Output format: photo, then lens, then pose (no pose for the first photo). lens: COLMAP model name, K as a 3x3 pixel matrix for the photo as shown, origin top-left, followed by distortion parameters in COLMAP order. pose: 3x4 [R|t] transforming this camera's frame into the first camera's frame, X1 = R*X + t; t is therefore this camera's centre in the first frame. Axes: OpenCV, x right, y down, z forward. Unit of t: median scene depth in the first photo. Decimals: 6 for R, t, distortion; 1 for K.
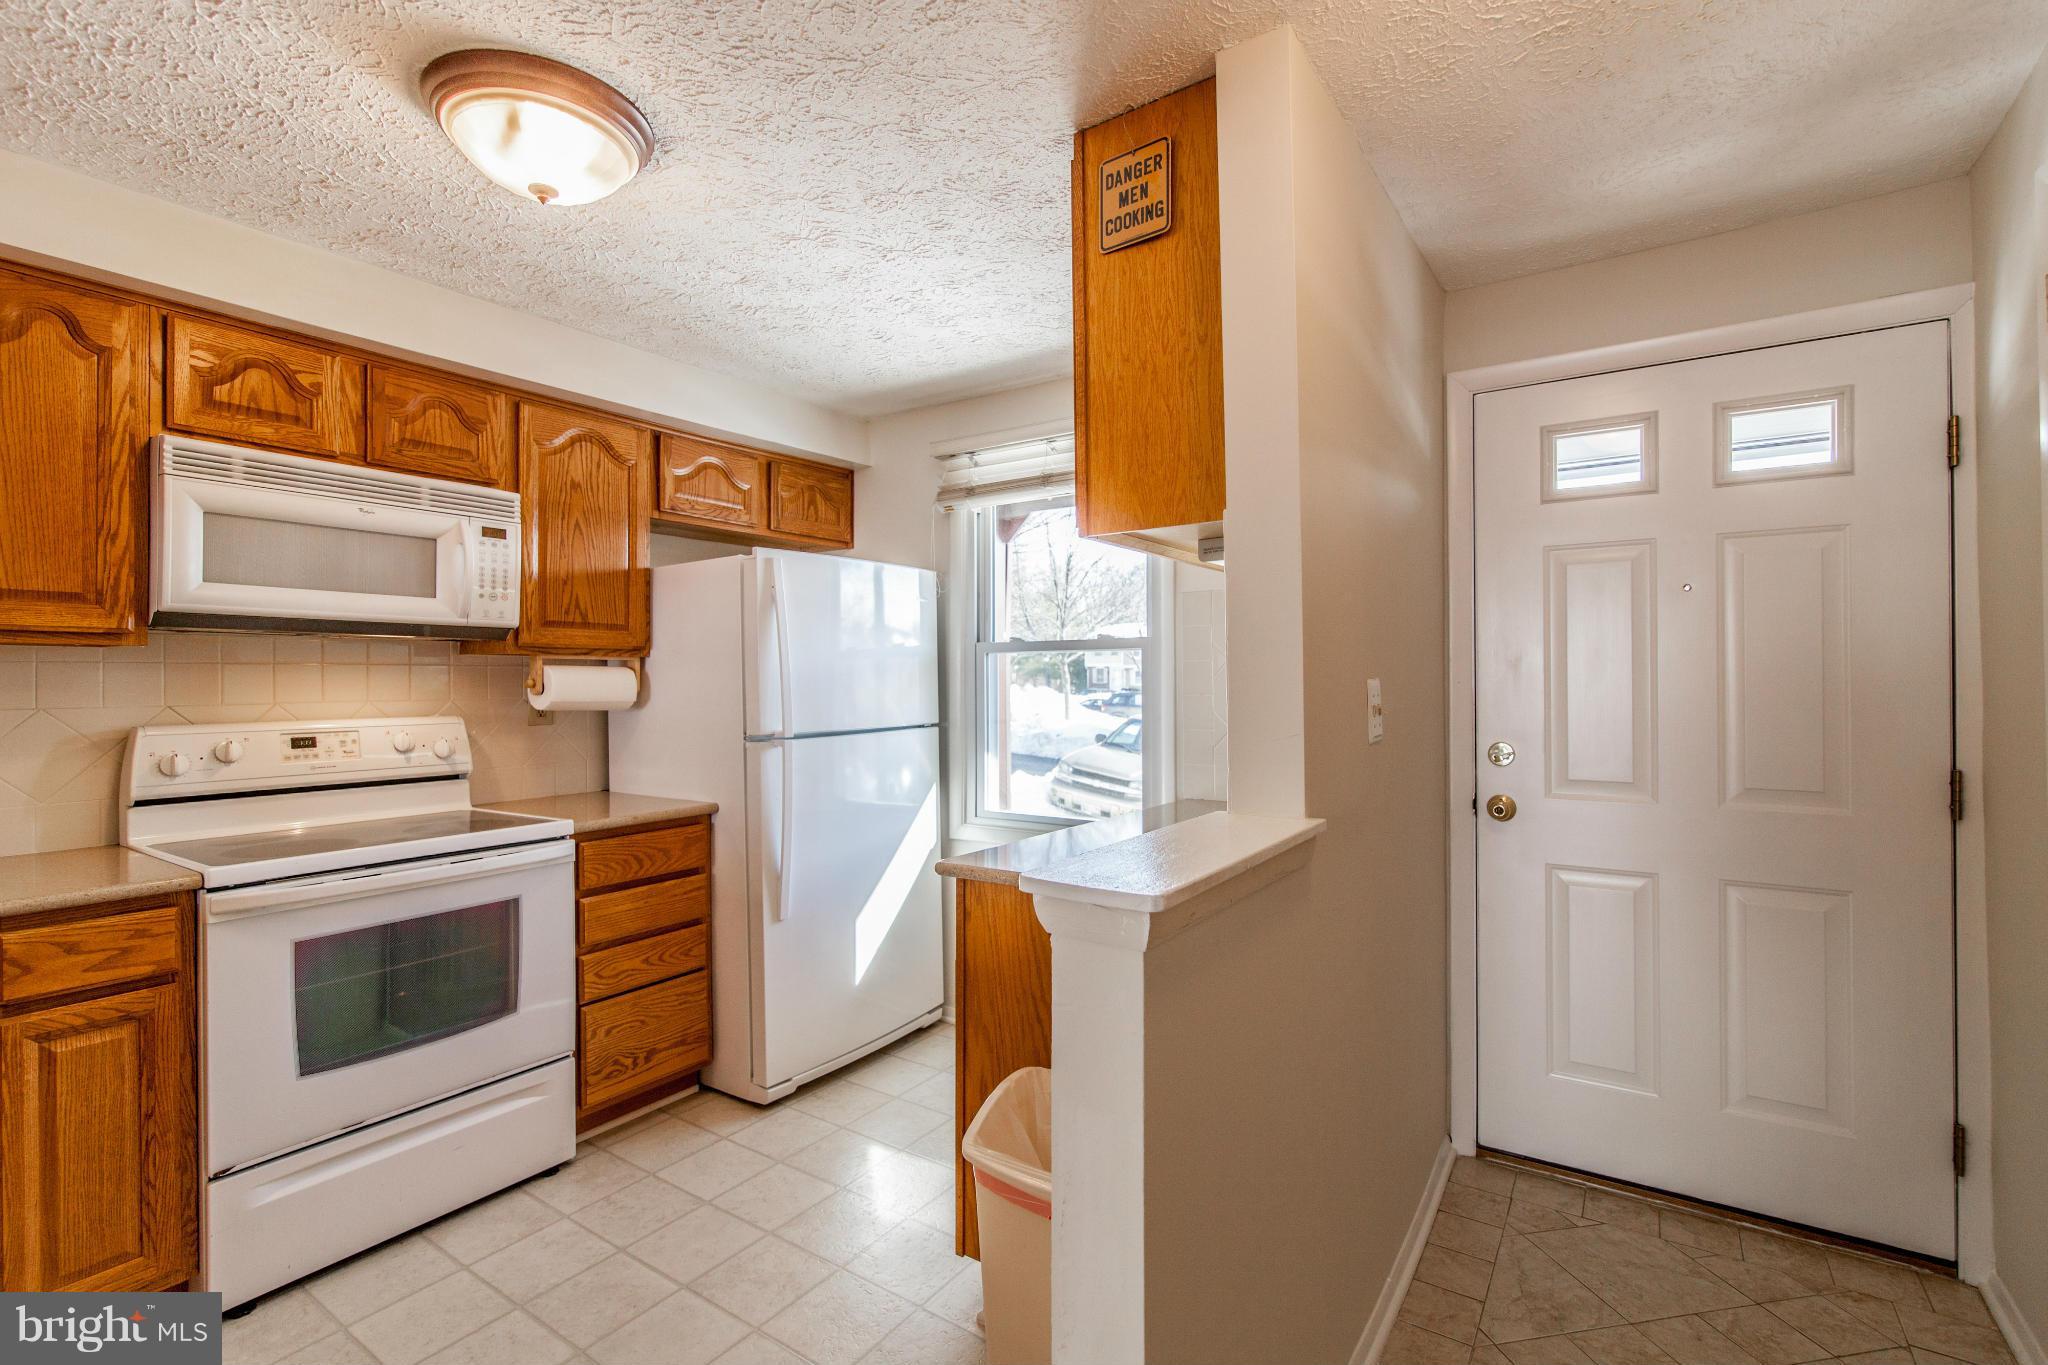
lens RADIAL K [[922.8, 0, 1021.2], [0, 922.8, 677.0], [0, 0, 1]] dist [0.000238, -0.000588]
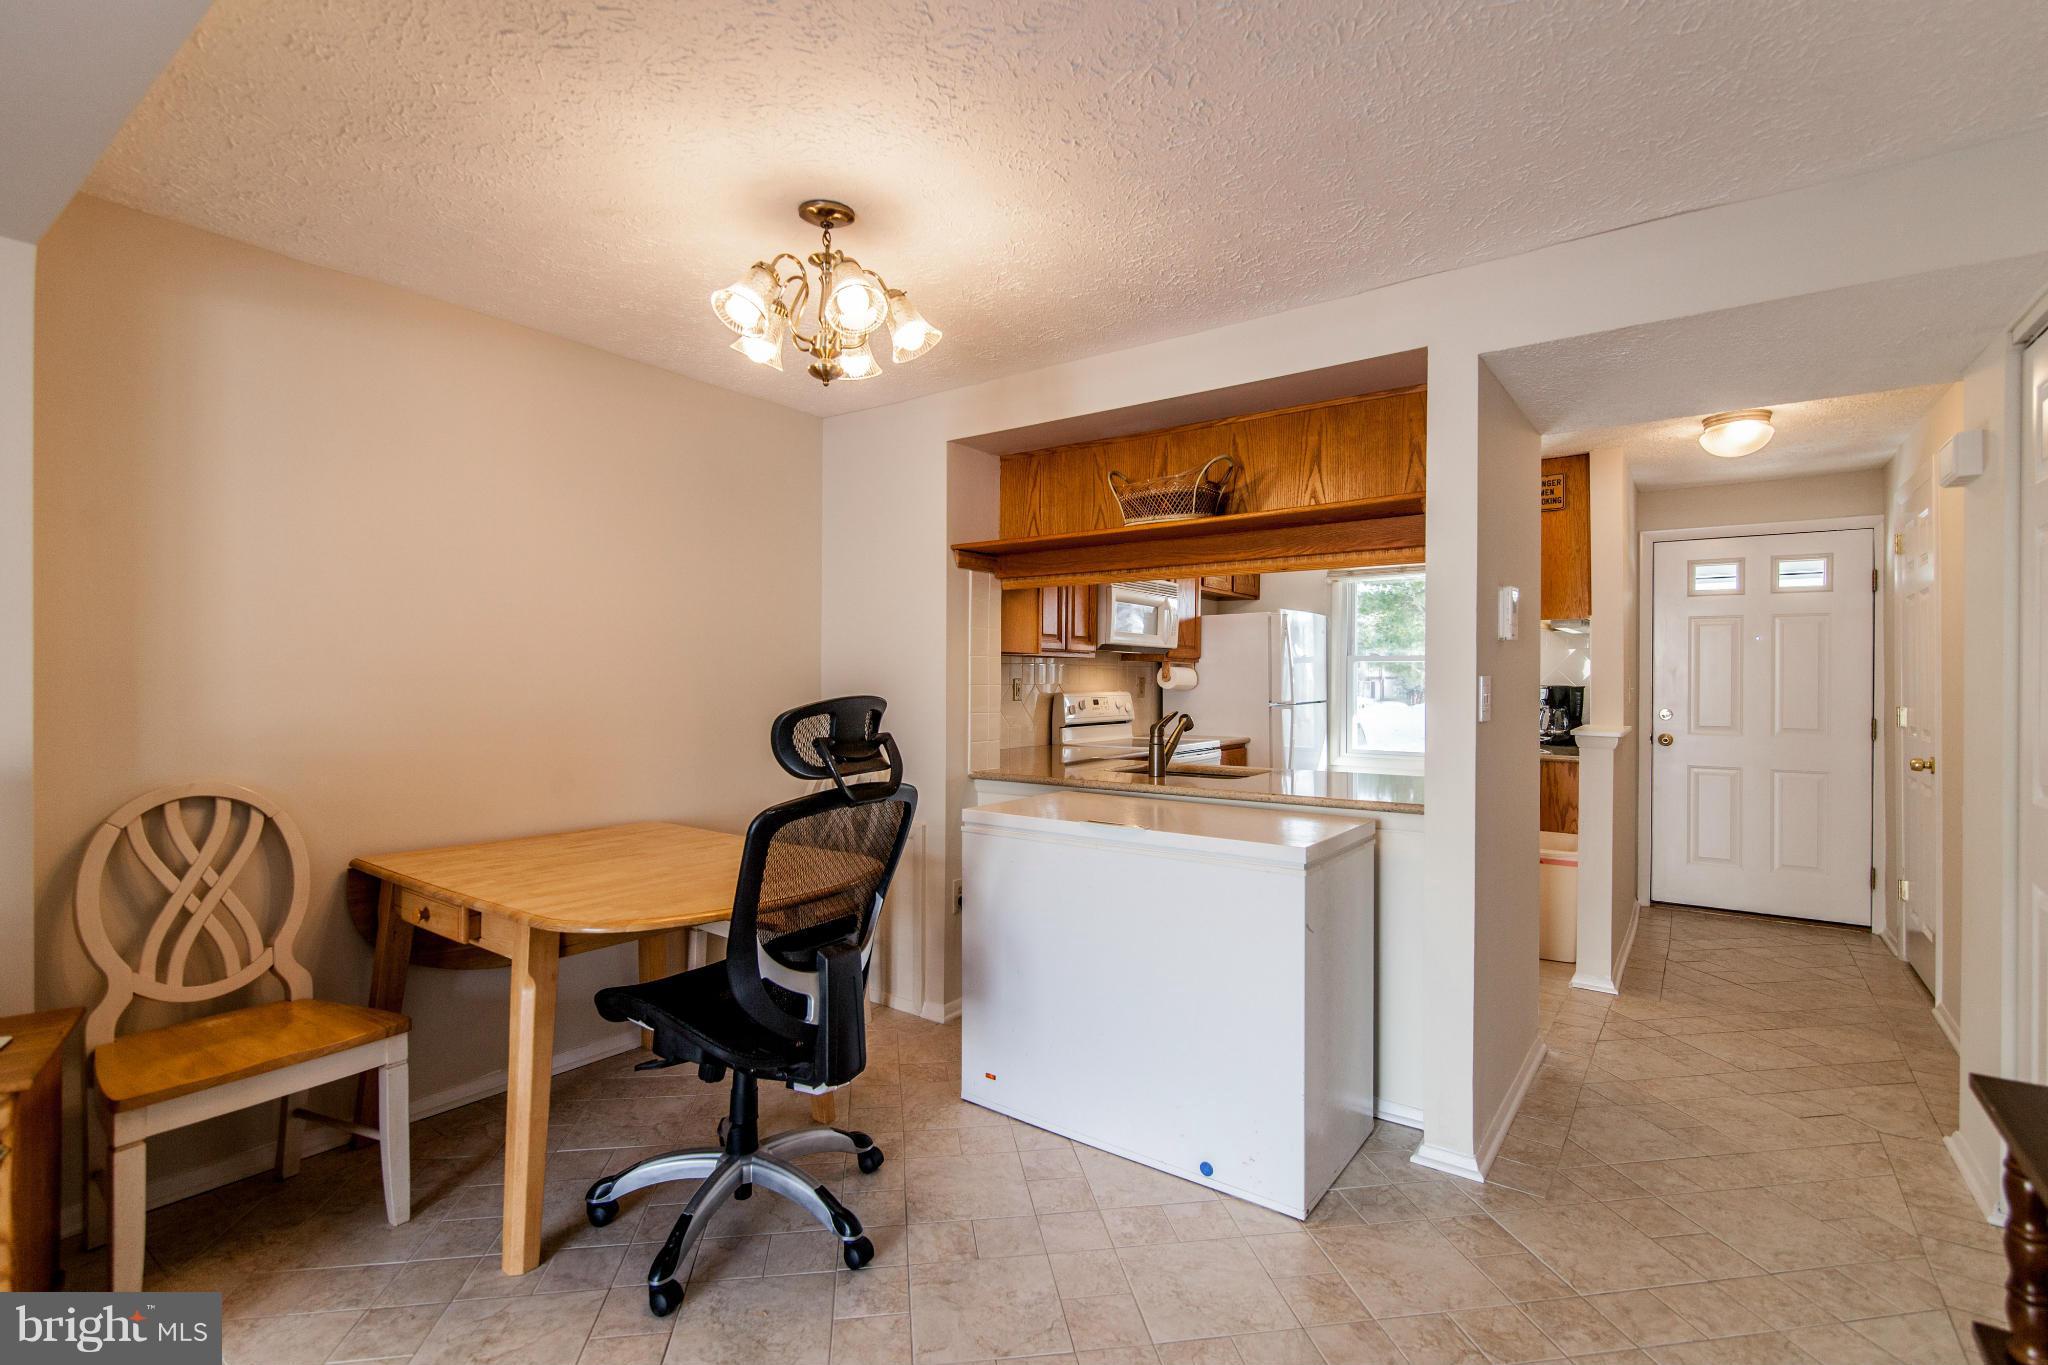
lens RADIAL K [[928.7, 0, 1024.6], [0, 928.7, 678.3], [0, 0, 1]] dist [0.000315, -0.000376]
pose [[0.999446, 0.011252, -0.031329, -0.888418], [-0.011131, 0.999930, 0.004056, 0.009229], [0.031372, -0.003705, 0.999501, -1.180159]]
